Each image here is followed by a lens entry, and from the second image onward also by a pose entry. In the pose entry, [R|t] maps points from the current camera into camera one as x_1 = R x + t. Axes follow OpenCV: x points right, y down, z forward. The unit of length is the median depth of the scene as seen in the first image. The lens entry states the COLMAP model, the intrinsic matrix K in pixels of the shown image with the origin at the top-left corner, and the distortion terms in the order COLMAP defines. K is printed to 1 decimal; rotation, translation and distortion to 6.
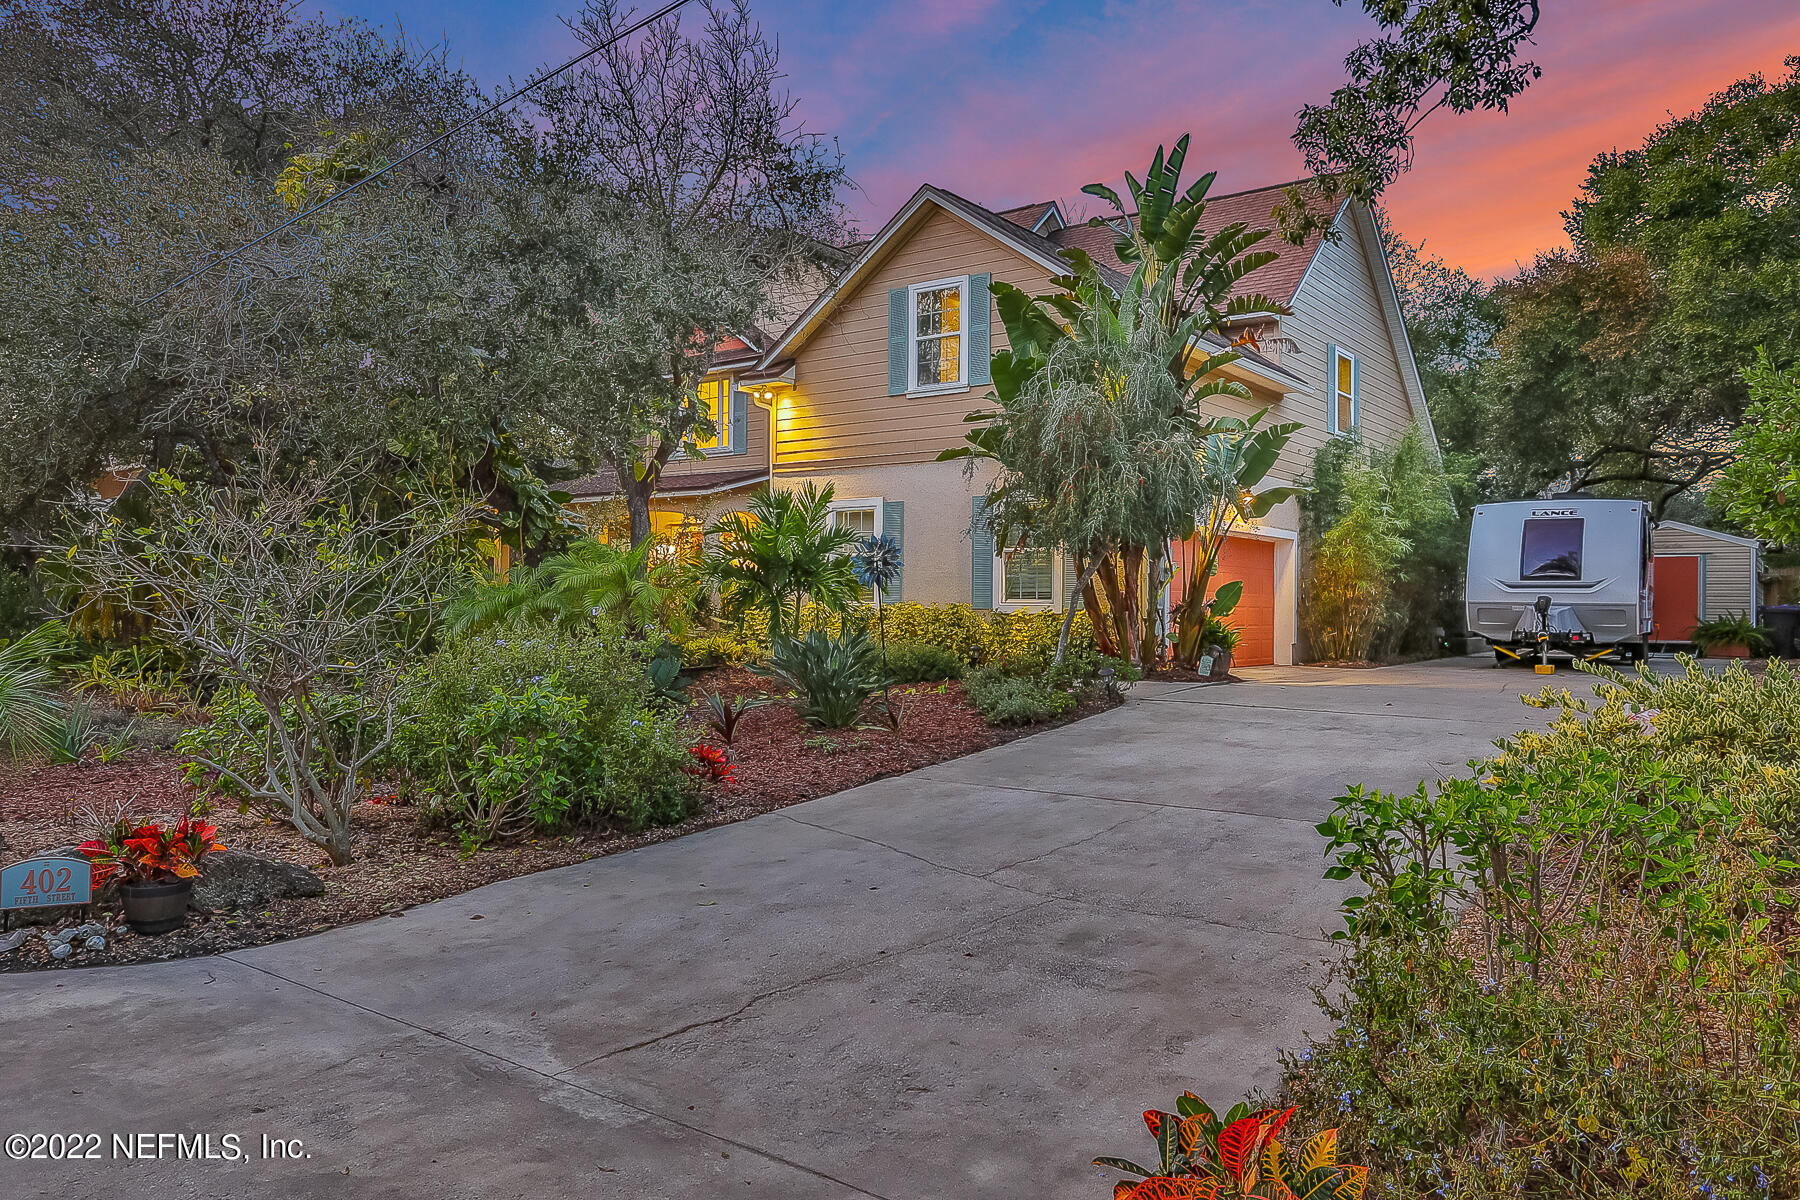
lens RADIAL K [[1256.3, 0, 900.0], [0, 1256.3, 600.0], [0, 0, 1]] dist [-0.005524, 0.006803]
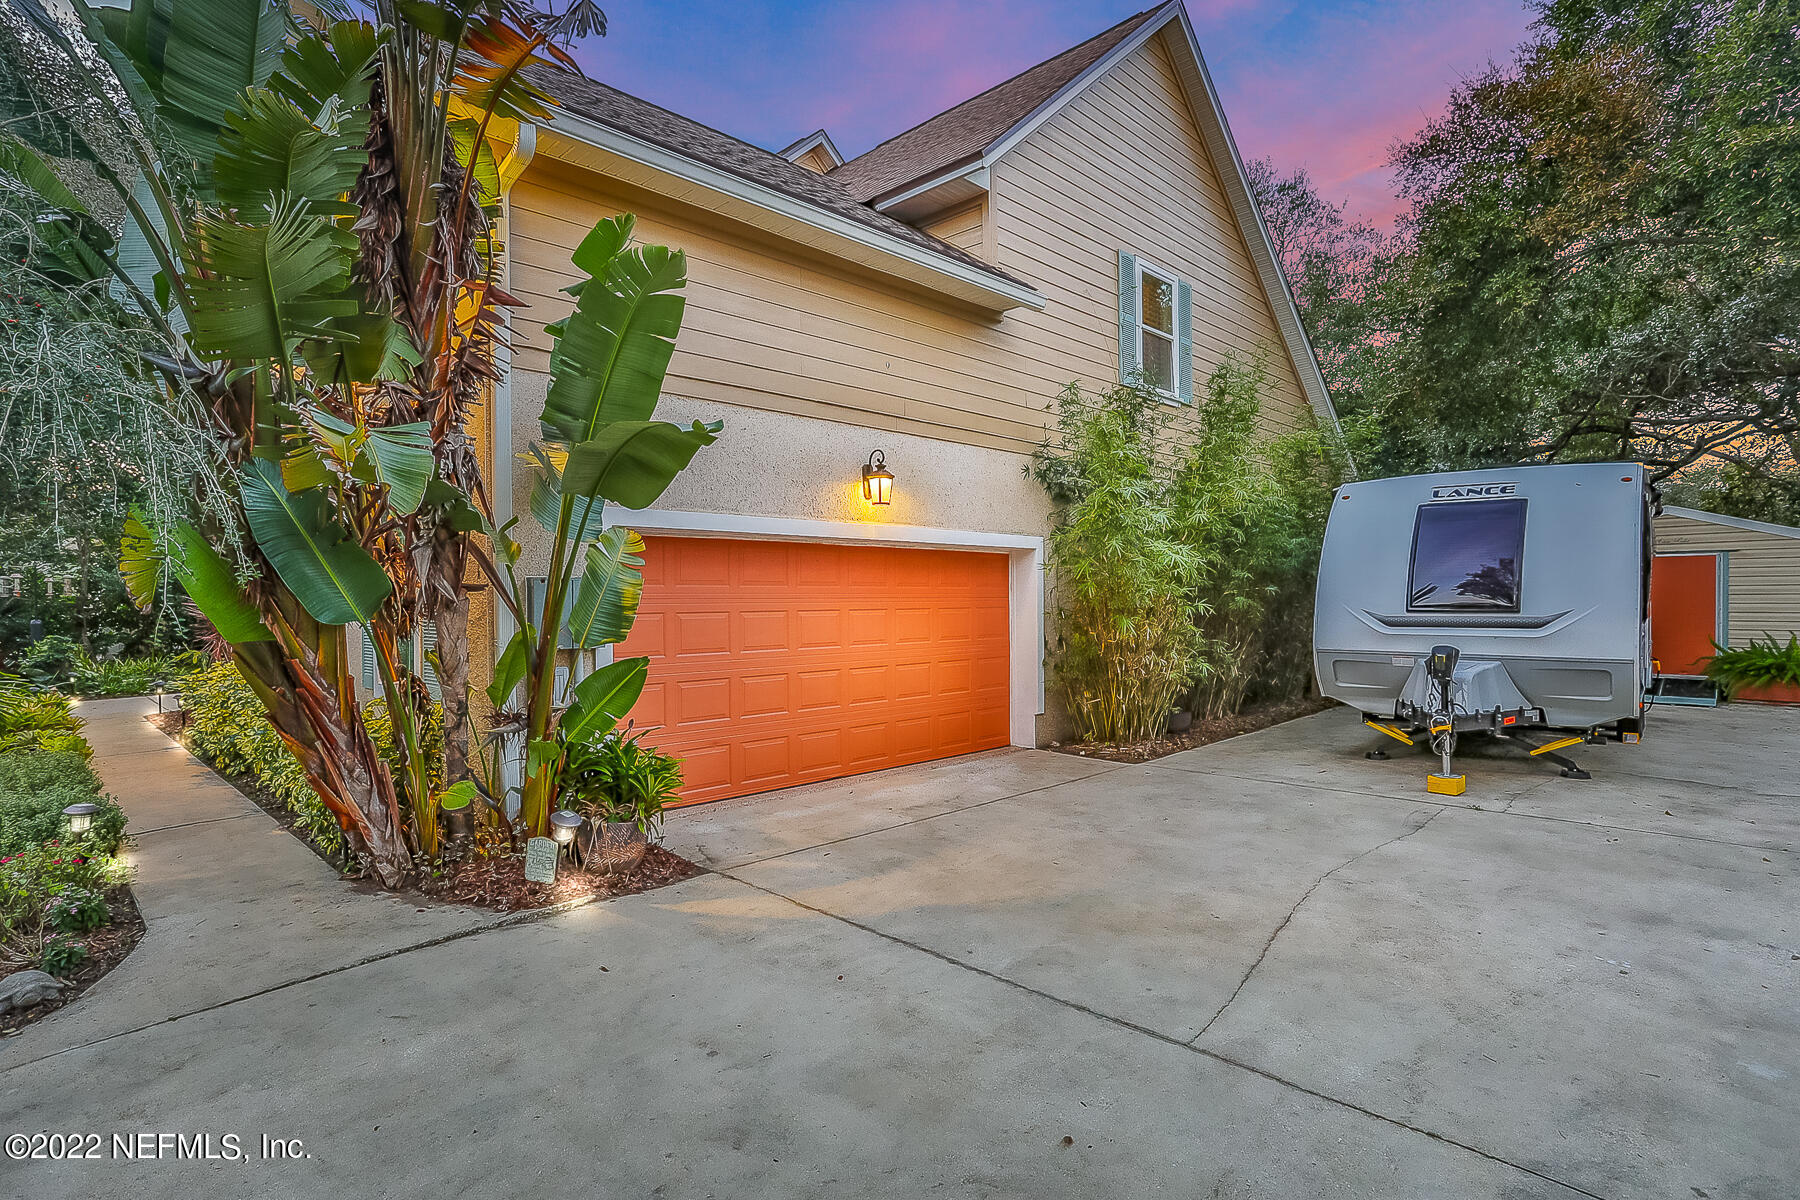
lens RADIAL K [[906.3, 0, 900.0], [0, 906.3, 600.0], [0, 0, 1]] dist [0.002356, -0.000265]
pose [[0.991743, -0.011701, -0.127707, 0.303949], [0.013679, 0.999799, 0.014629, -0.028665], [0.127510, -0.016255, 0.991704, 0.537130]]
